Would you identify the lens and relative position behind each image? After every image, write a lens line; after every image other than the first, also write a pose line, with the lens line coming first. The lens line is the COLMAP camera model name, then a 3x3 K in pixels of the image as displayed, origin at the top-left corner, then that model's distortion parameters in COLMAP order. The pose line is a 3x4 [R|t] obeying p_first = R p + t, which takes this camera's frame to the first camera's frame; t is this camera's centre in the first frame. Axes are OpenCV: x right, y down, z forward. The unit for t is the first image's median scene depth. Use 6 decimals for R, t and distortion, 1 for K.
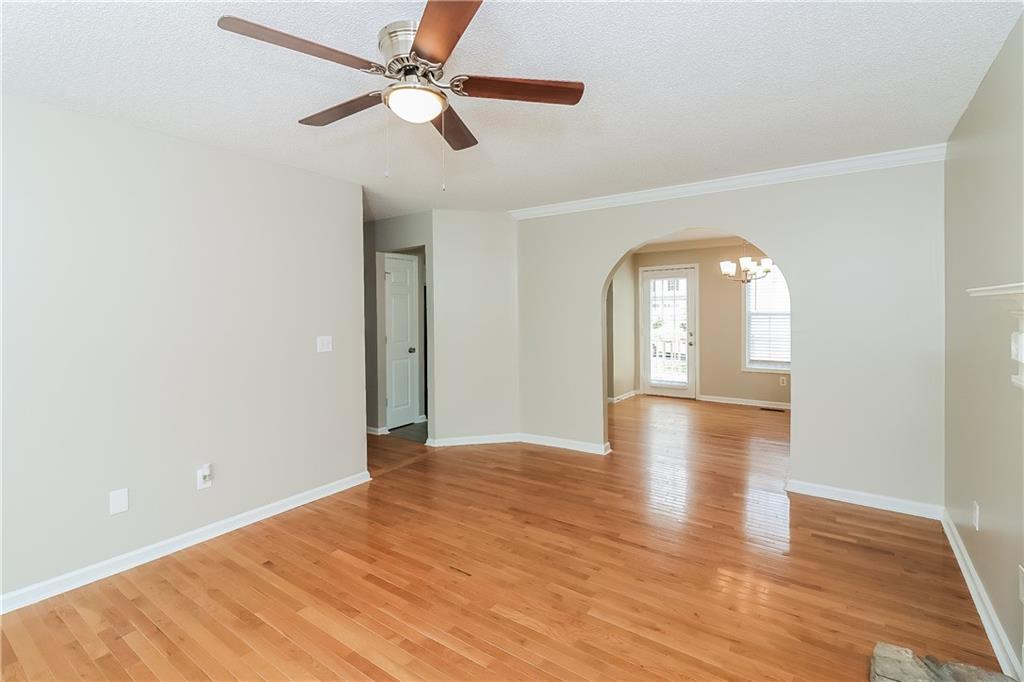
lens RADIAL K [[475.3, 0, 490.5], [0, 475.3, 323.8], [0, 0, 1]] dist [0.001267, -0.002466]
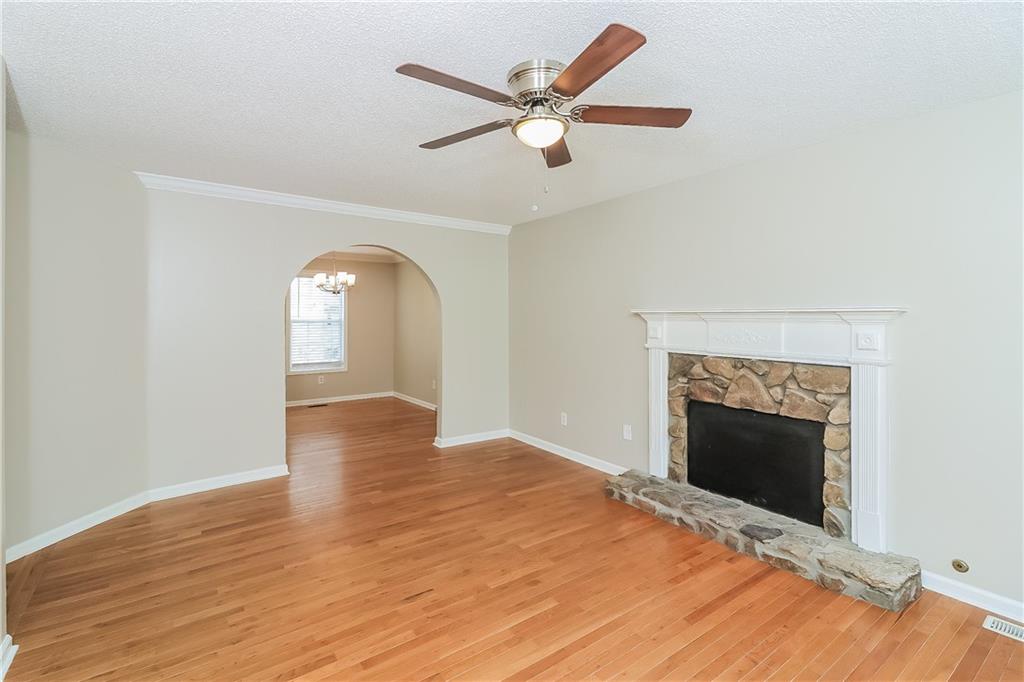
lens RADIAL K [[475.3, 0, 508.0], [0, 475.3, 312.9], [0, 0, 1]] dist [0.001267, -0.002466]
pose [[0.329350, 0.004480, 0.944197, -0.803017], [0.033230, 0.999314, -0.016333, -0.017596], [-0.943623, 0.036755, 0.328975, 0.443113]]
